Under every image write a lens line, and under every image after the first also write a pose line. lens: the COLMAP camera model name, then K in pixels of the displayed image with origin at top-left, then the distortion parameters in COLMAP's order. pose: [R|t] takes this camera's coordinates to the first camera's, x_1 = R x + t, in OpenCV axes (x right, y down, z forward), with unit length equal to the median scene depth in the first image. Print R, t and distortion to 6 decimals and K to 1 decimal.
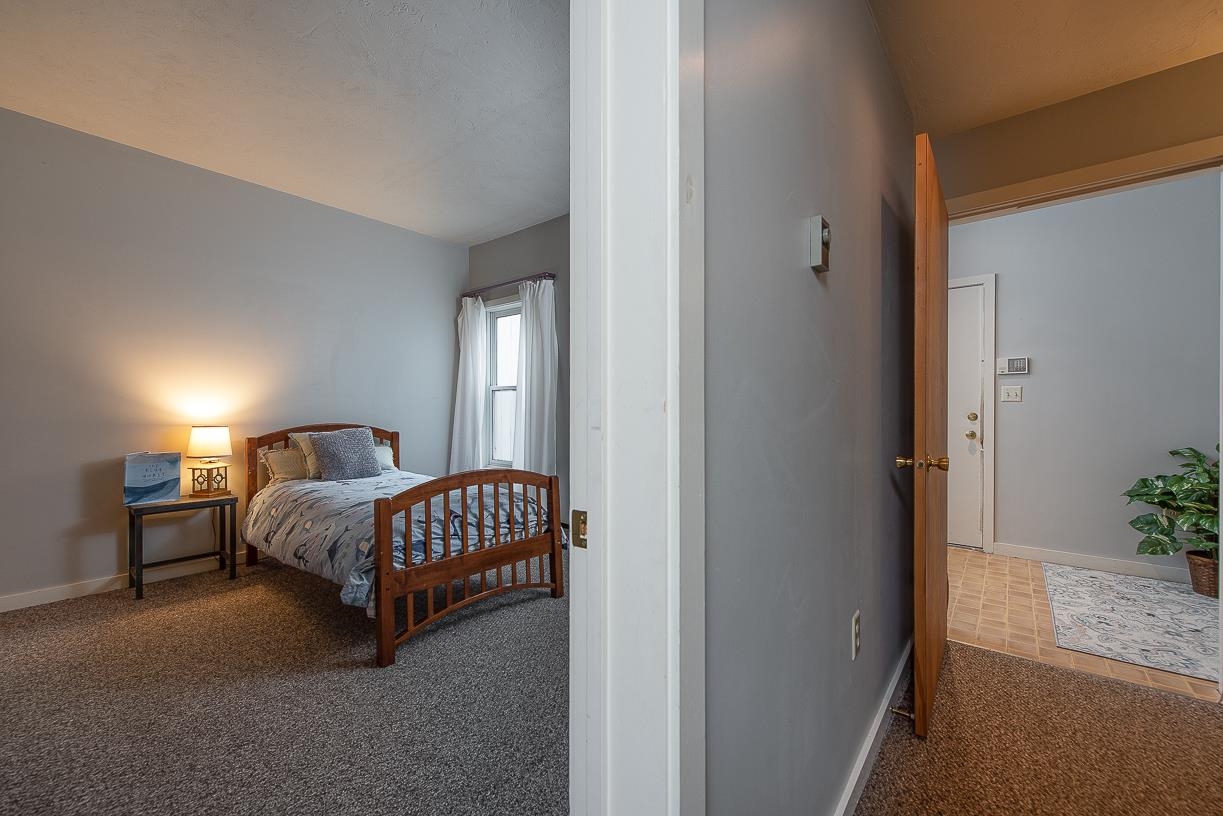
lens RADIAL K [[481.6, 0, 614.3], [0, 481.6, 401.2], [0, 0, 1]] dist [0.000686, -0.000597]
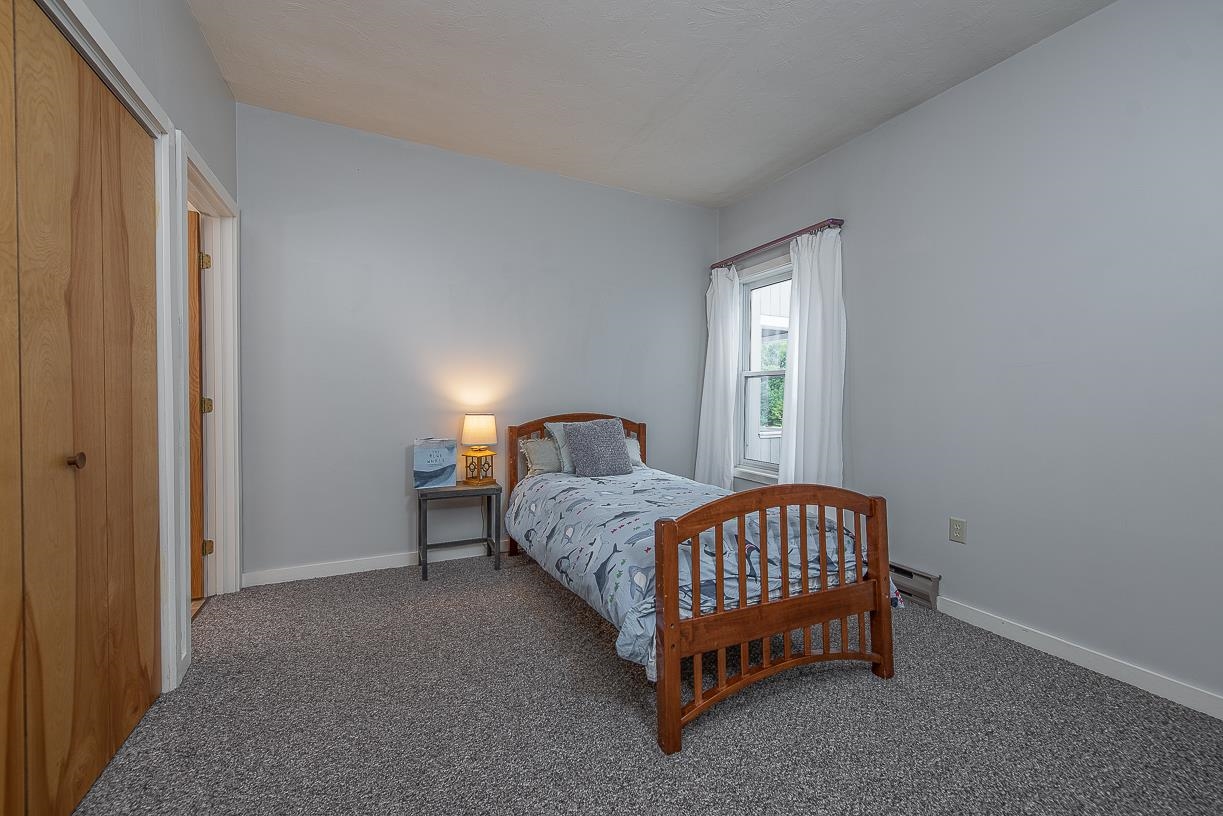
lens RADIAL K [[508.3, 0, 613.6], [0, 508.3, 389.4], [0, 0, 1]] dist [-0.000243, -0.000351]
pose [[0.903987, -0.001667, -0.427557, -0.157686], [-0.000257, 0.999990, -0.004443, 0.006071], [0.427561, 0.004127, 0.903977, 0.191080]]
